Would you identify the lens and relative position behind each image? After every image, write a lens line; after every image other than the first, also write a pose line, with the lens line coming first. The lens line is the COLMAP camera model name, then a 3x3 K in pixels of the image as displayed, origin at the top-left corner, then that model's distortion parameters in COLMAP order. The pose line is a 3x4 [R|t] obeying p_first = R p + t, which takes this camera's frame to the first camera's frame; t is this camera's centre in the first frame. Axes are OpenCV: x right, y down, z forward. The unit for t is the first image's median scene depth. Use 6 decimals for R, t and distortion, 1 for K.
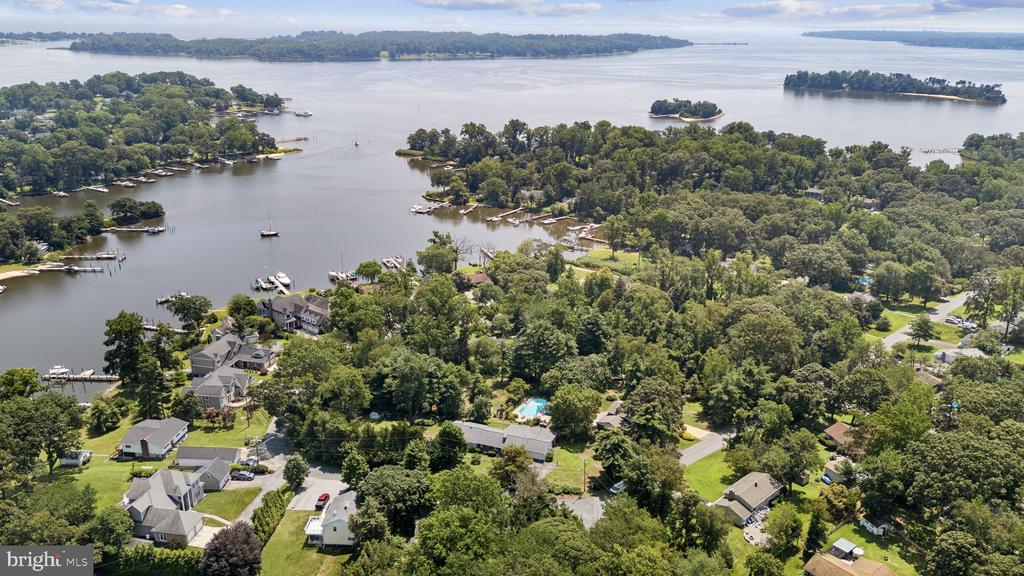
lens RADIAL K [[758.1, 0, 505.9], [0, 758.1, 287.1], [0, 0, 1]] dist [0.094110, -0.108483]
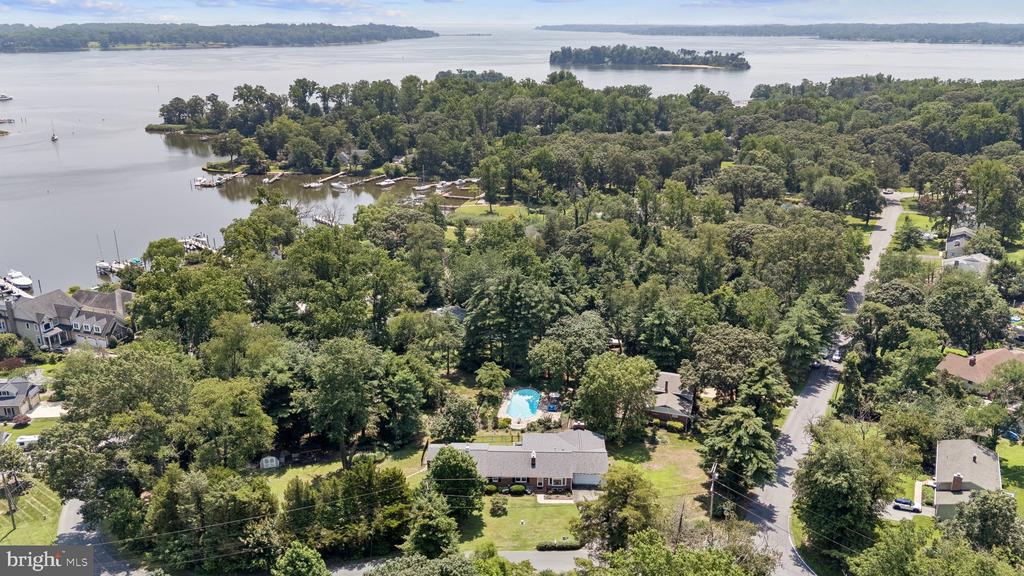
lens RADIAL K [[772.6, 0, 507.4], [0, 772.6, 287.5], [0, 0, 1]] dist [0.068689, -0.069408]
pose [[0.947437, -0.113237, 0.299234, -0.072495], [0.114523, 0.993332, 0.013297, 0.024100], [-0.298744, 0.021671, 0.954087, 0.178616]]
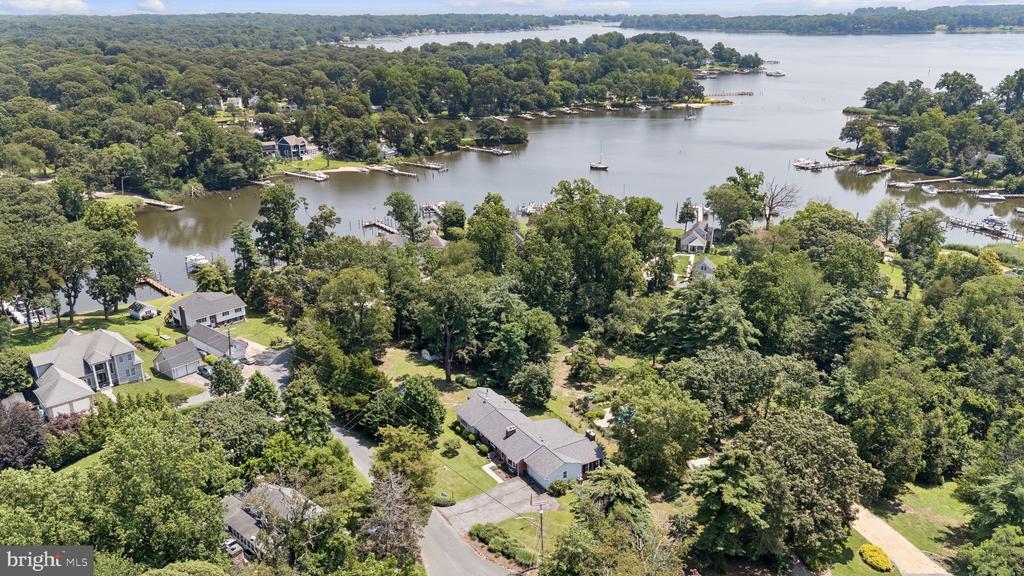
lens RADIAL K [[772.6, 0, 507.4], [0, 772.6, 287.5], [0, 0, 1]] dist [0.068689, -0.069408]
pose [[0.786179, 0.194240, -0.586680, 0.131341], [-0.189065, 0.979401, 0.070908, 0.018596], [0.588369, 0.055174, 0.806708, 0.204039]]
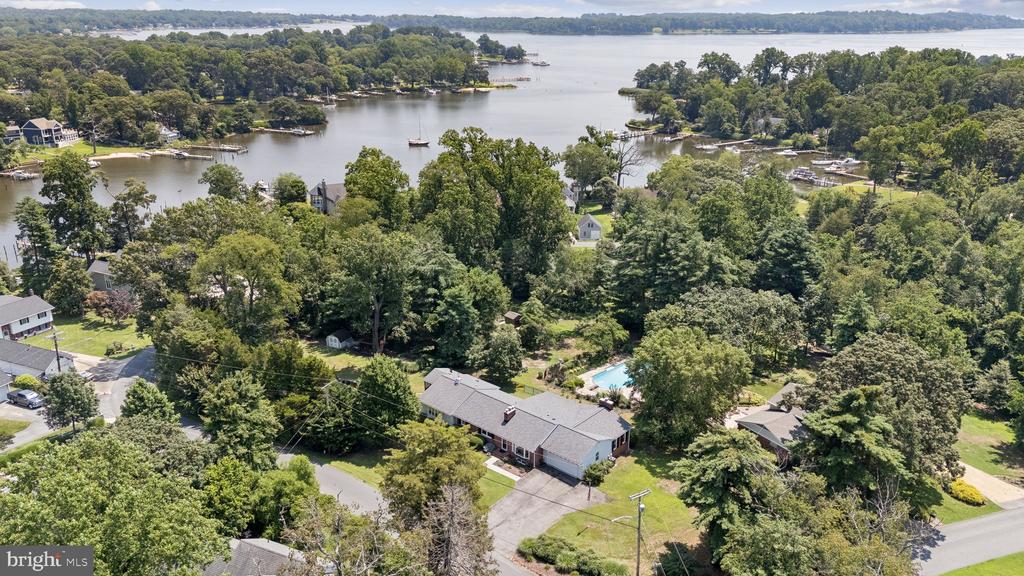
lens RADIAL K [[759.0, 0, 507.3], [0, 759.0, 283.9], [0, 0, 1]] dist [0.059757, -0.055628]
pose [[0.938590, 0.113187, -0.325941, 0.055410], [-0.112067, 0.993451, 0.022276, 0.044045], [0.326328, 0.015619, 0.945128, 0.226722]]
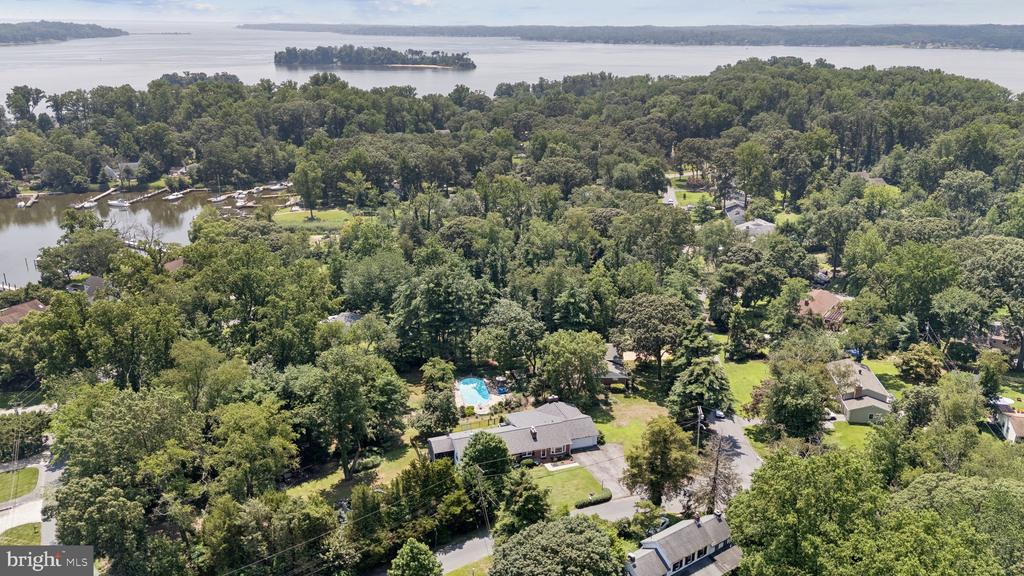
lens RADIAL K [[772.6, 0, 507.4], [0, 772.6, 287.5], [0, 0, 1]] dist [0.068689, -0.069408]
pose [[0.775712, -0.211390, 0.594630, -0.148576], [0.212198, 0.974738, 0.069700, 0.013354], [-0.594342, 0.072112, 0.800972, 0.199112]]
